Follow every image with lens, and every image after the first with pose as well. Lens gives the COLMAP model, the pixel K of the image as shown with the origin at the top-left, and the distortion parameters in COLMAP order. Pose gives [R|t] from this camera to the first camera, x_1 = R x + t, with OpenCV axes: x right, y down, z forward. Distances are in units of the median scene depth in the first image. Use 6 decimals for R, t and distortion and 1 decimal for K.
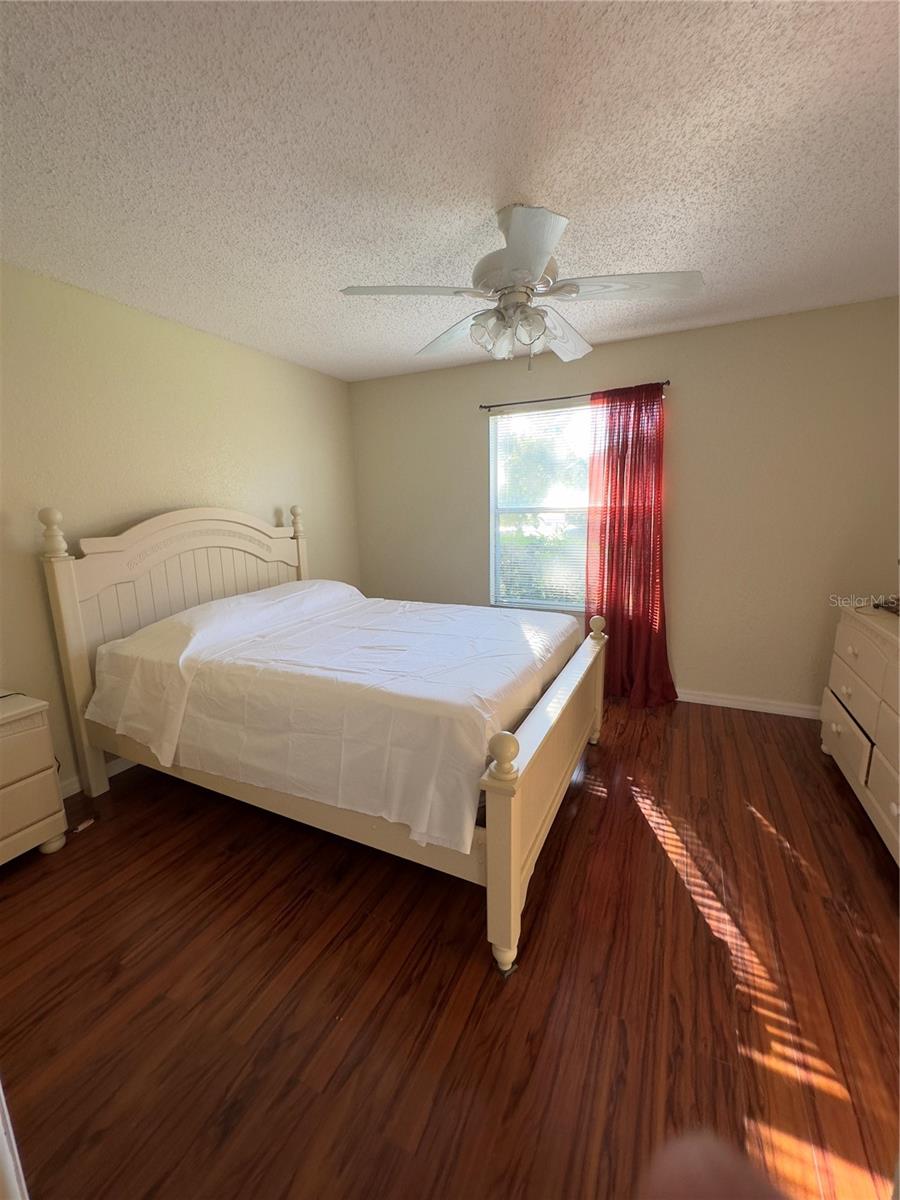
lens RADIAL K [[478.6, 0, 448.8], [0, 478.6, 598.7], [0, 0, 1]] dist [-0.005253, 0.001515]
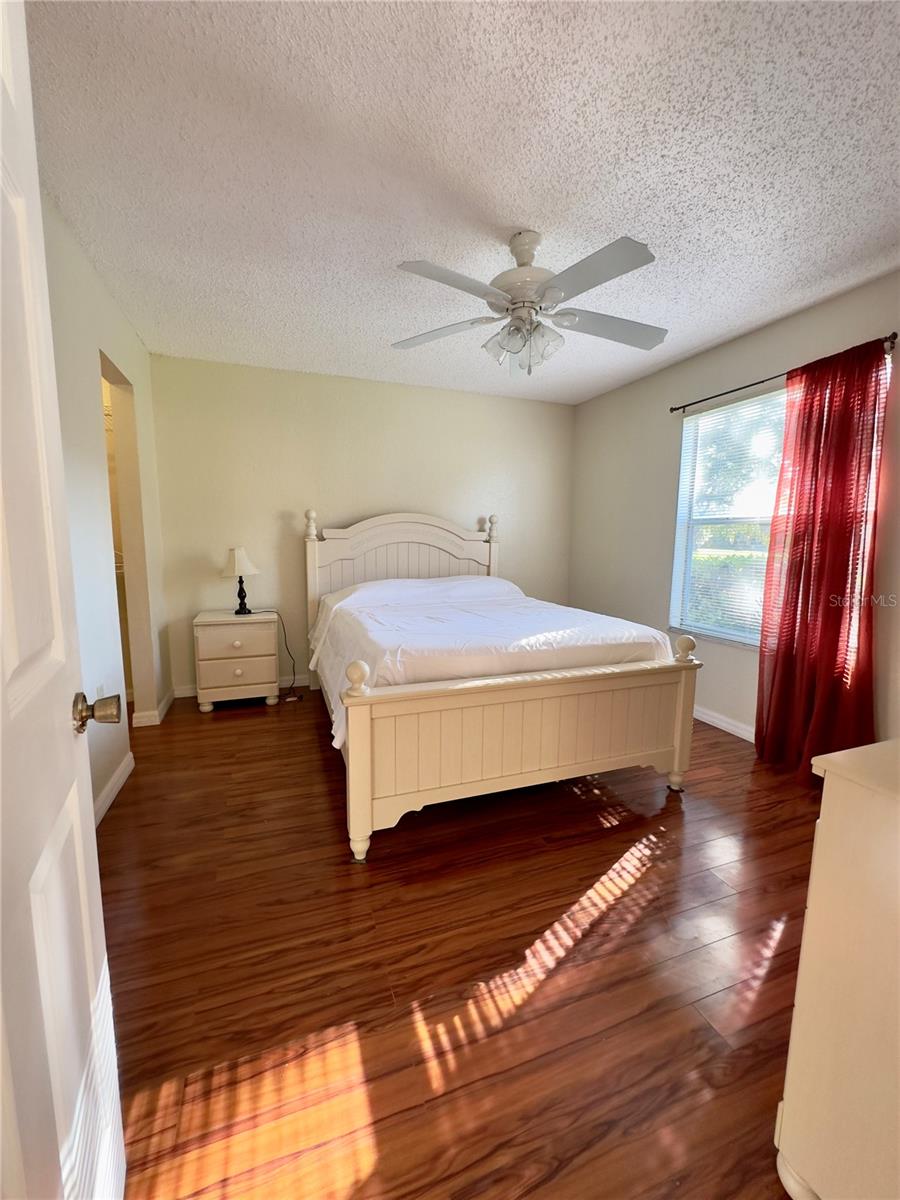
lens RADIAL K [[478.6, 0, 452.8], [0, 478.6, 600.6], [0, 0, 1]] dist [-0.005253, 0.001515]
pose [[0.723030, 0.117021, -0.680833, 0.812362], [-0.154652, 0.987953, 0.005572, 0.046672], [0.673284, 0.101264, 0.732417, 0.137917]]
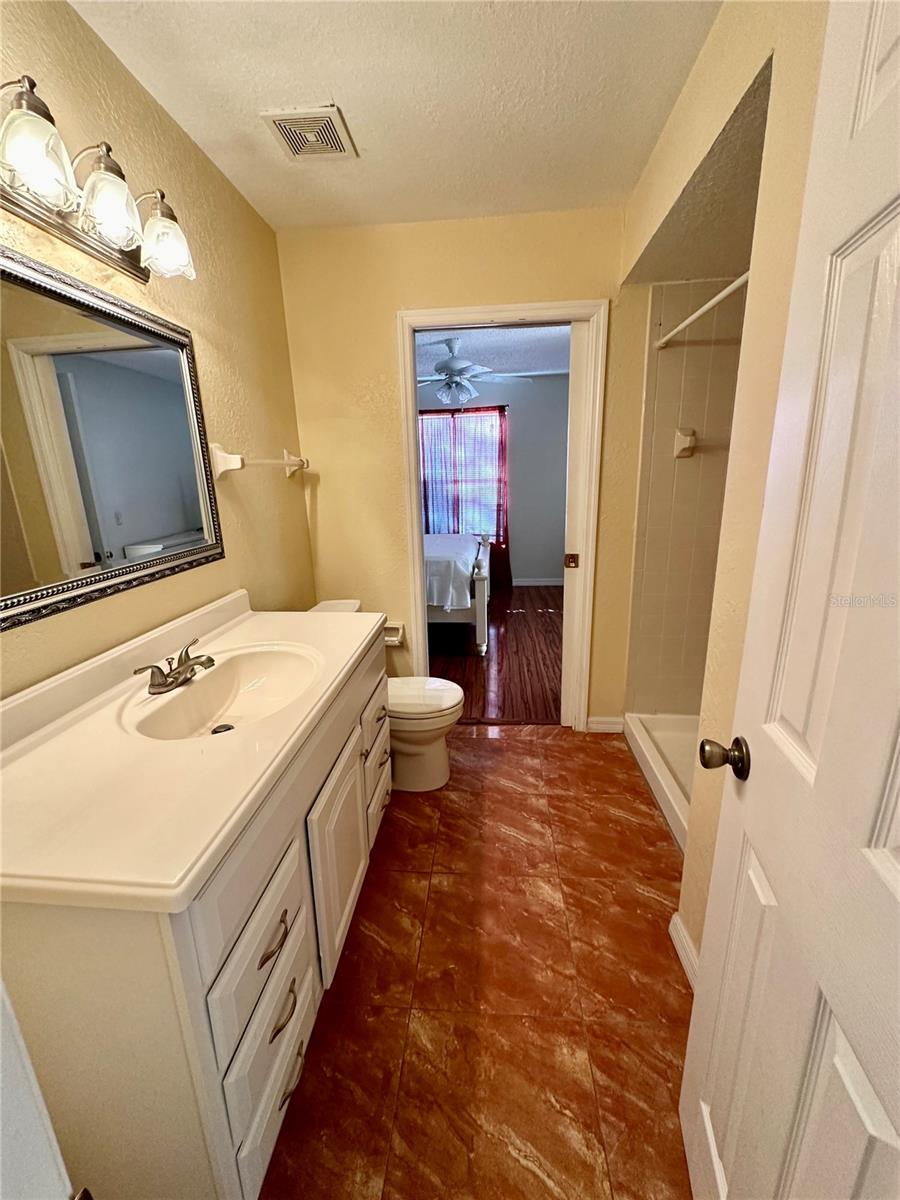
lens RADIAL K [[478.6, 0, 445.1], [0, 478.6, 602.0], [0, 0, 1]] dist [-0.005253, 0.001515]
pose [[0.938575, -0.097374, 0.331051, -0.682824], [0.077640, 0.994352, 0.072356, 0.213798], [-0.336227, -0.042209, 0.940835, -1.028266]]
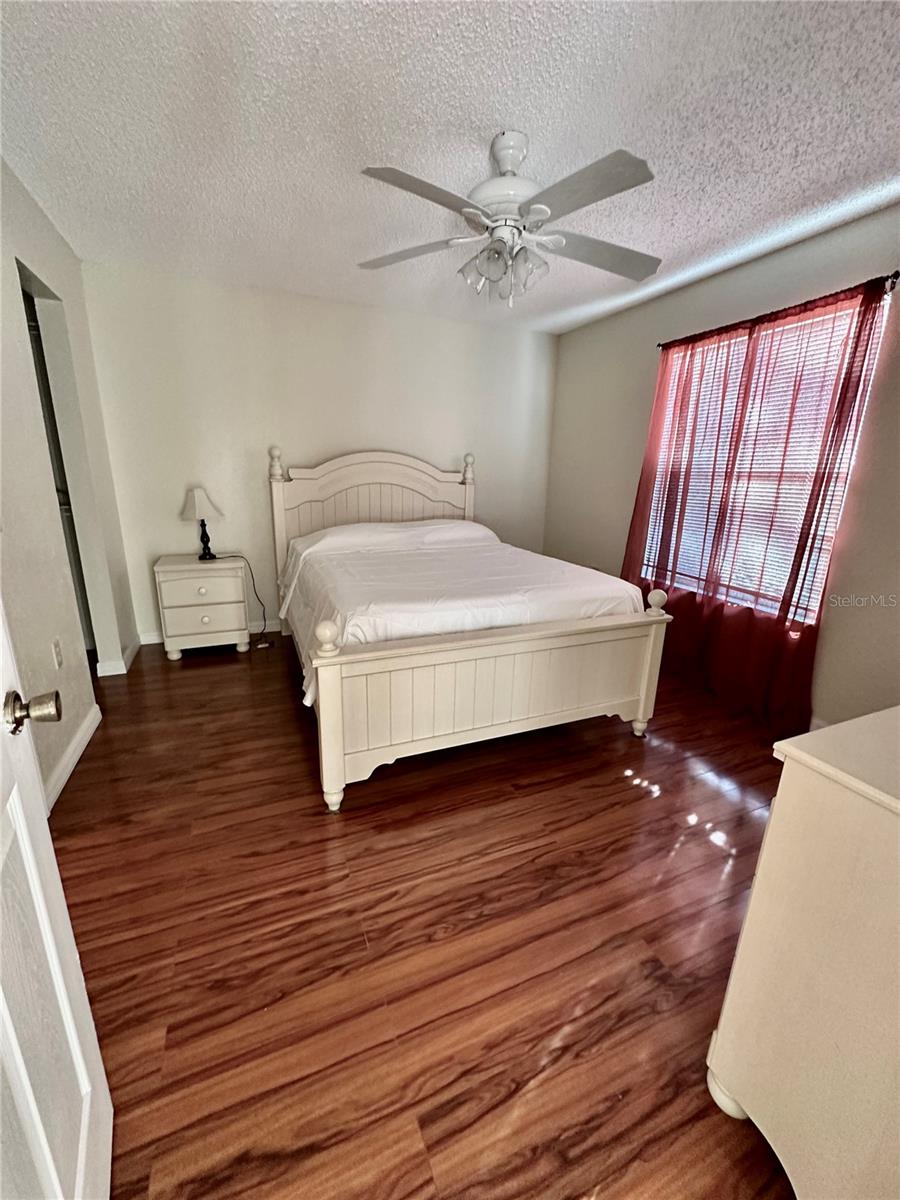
lens RADIAL K [[478.6, 0, 453.2], [0, 478.6, 601.1], [0, 0, 1]] dist [-0.005253, 0.001515]
pose [[0.755669, 0.210641, -0.620157, 0.792179], [-0.164173, 0.977561, 0.131990, 0.003008], [0.634044, 0.002072, 0.773294, 0.159622]]
